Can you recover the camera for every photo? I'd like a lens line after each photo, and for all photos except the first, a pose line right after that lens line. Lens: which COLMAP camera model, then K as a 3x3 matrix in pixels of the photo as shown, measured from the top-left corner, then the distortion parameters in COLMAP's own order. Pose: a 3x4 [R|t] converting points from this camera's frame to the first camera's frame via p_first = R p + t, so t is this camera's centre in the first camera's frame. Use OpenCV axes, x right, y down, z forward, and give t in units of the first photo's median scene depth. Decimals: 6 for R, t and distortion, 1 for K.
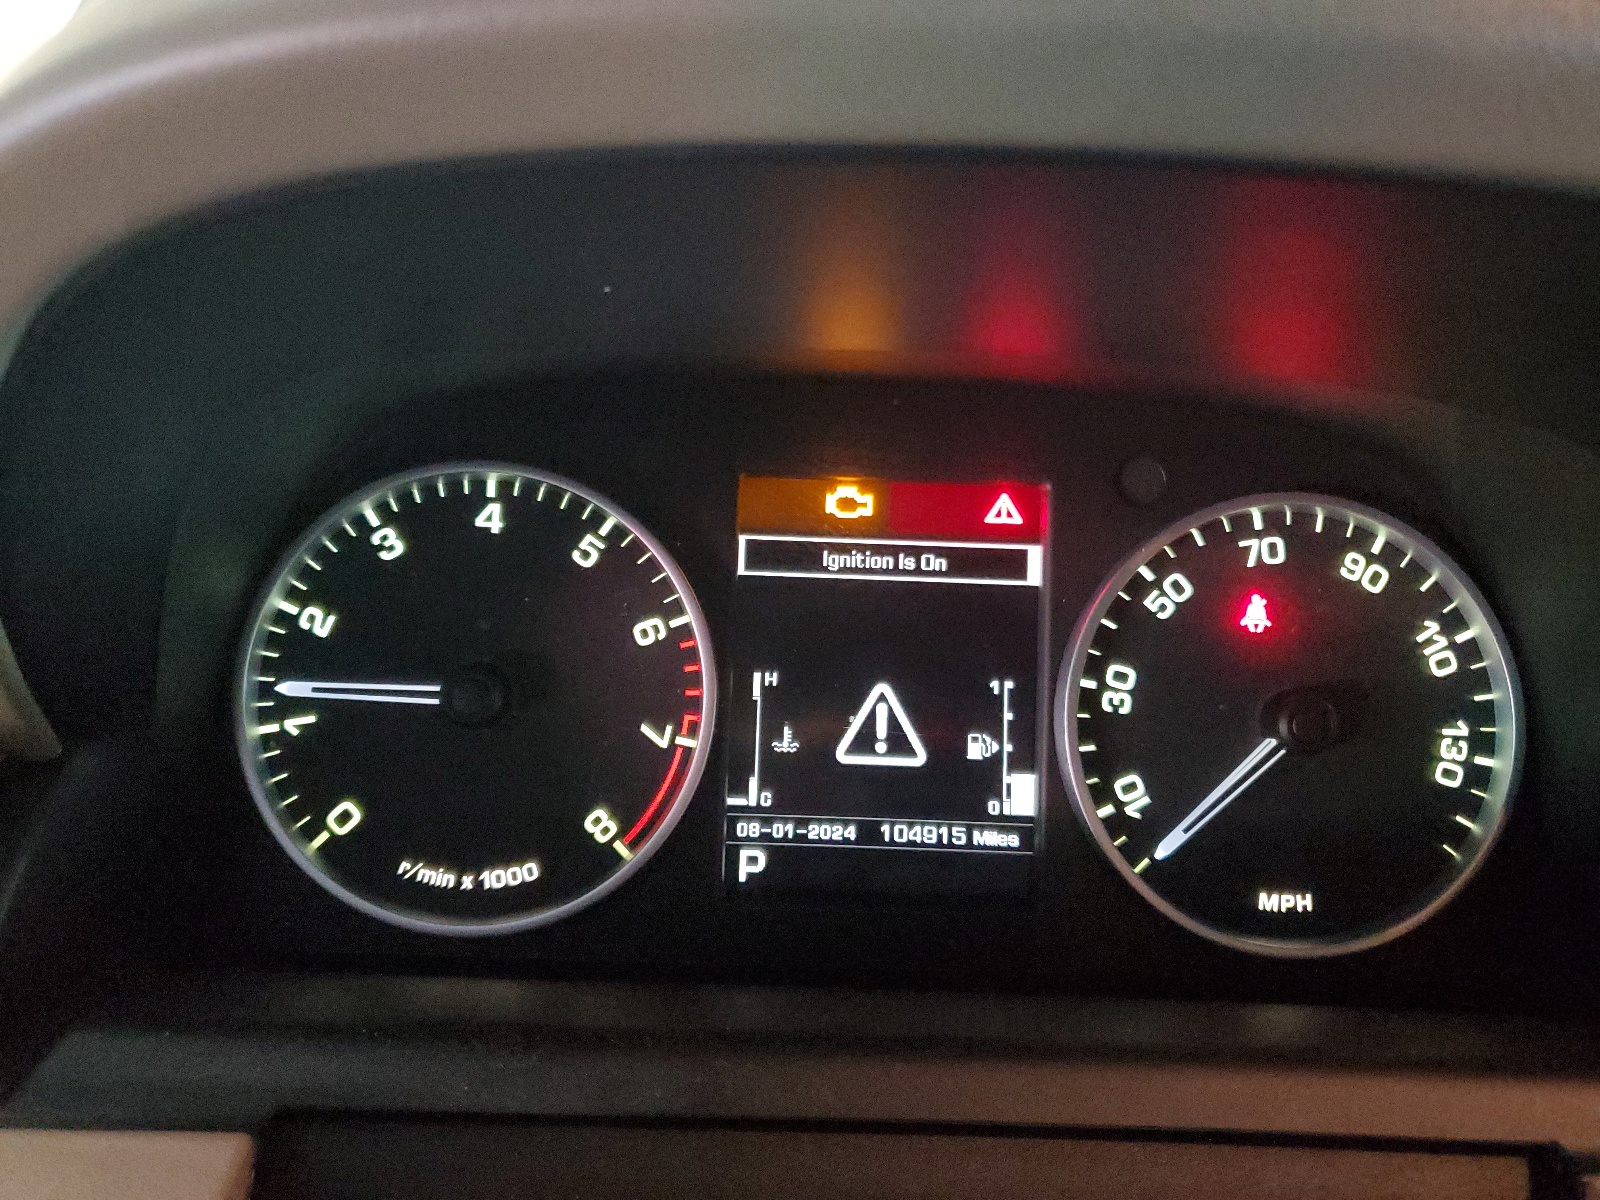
lens RADIAL K [[1213.5, 0, 798.9], [0, 1213.5, 600.8], [0, 0, 1]] dist [-0.005743, -0.002521]
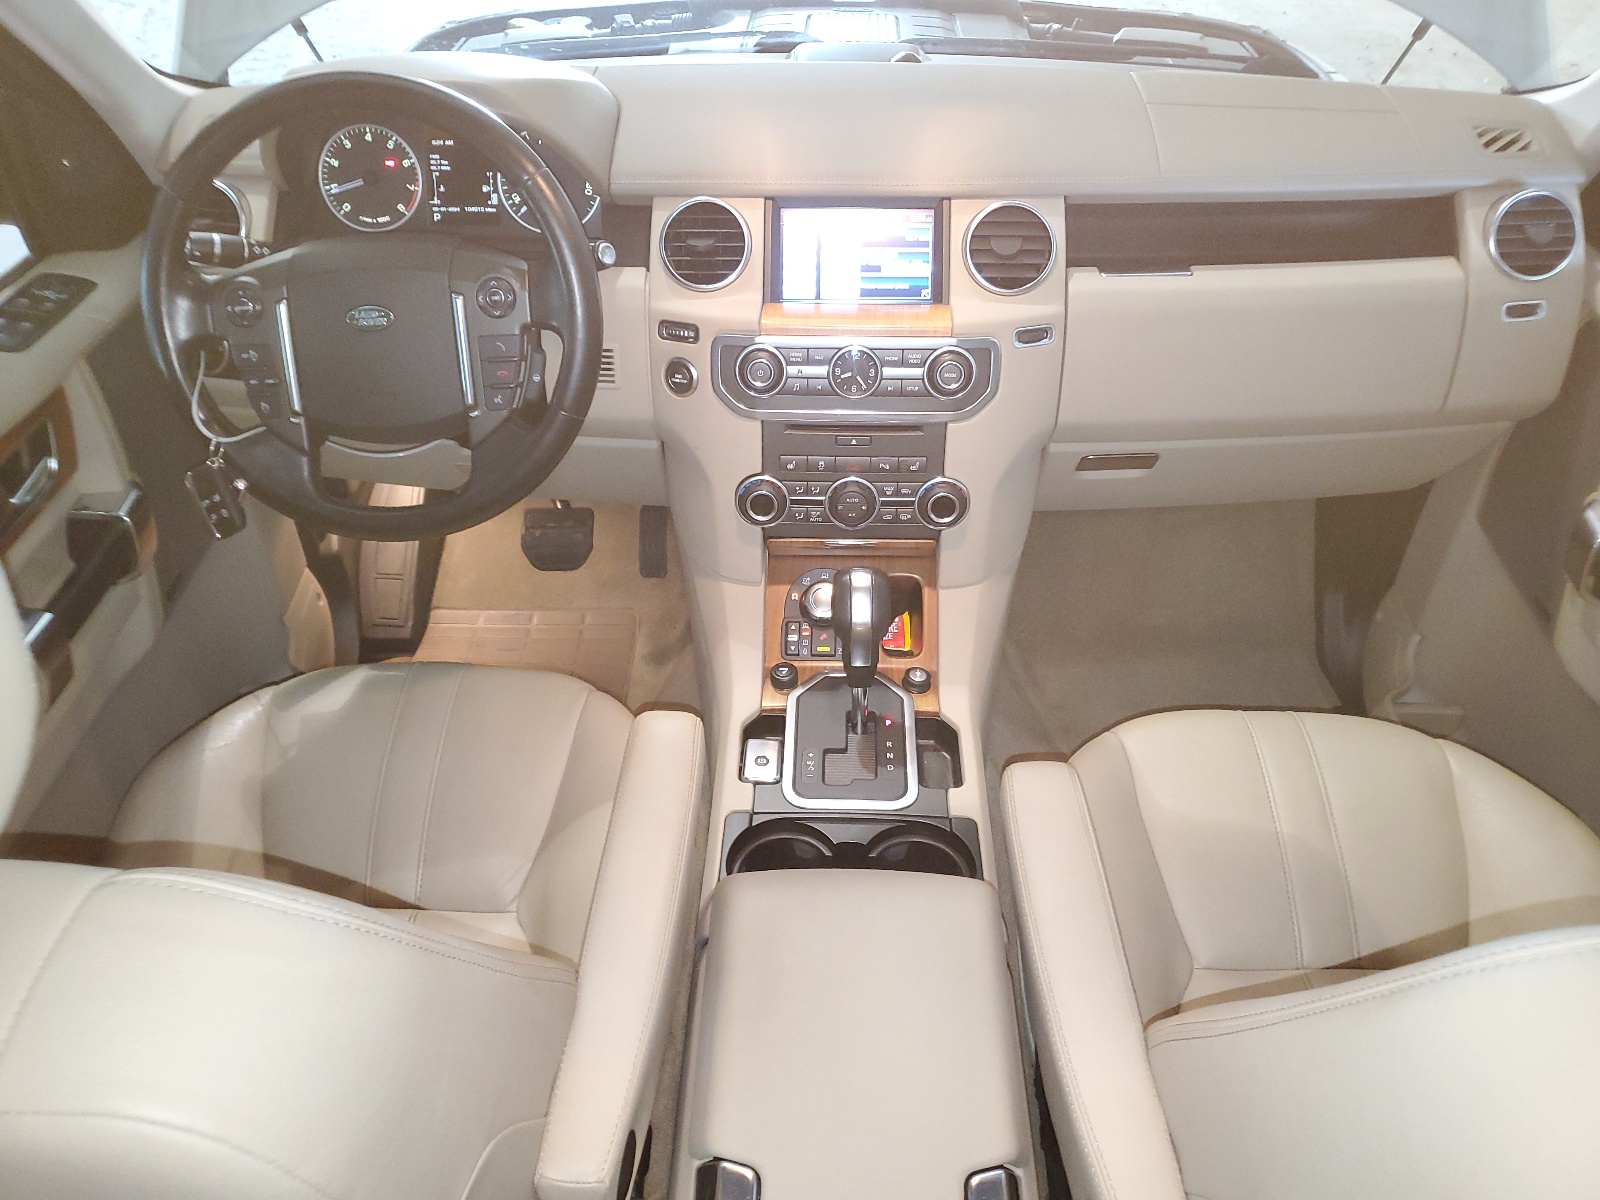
lens RADIAL K [[1213.5, 0, 799.7], [0, 1213.5, 599.8], [0, 0, 1]] dist [-0.005743, -0.002521]
pose [[0.998553, -0.007588, -0.053242, 1.552829], [0.027403, 0.923628, 0.382310, -0.157140], [0.046275, -0.383215, 0.922499, -3.684225]]
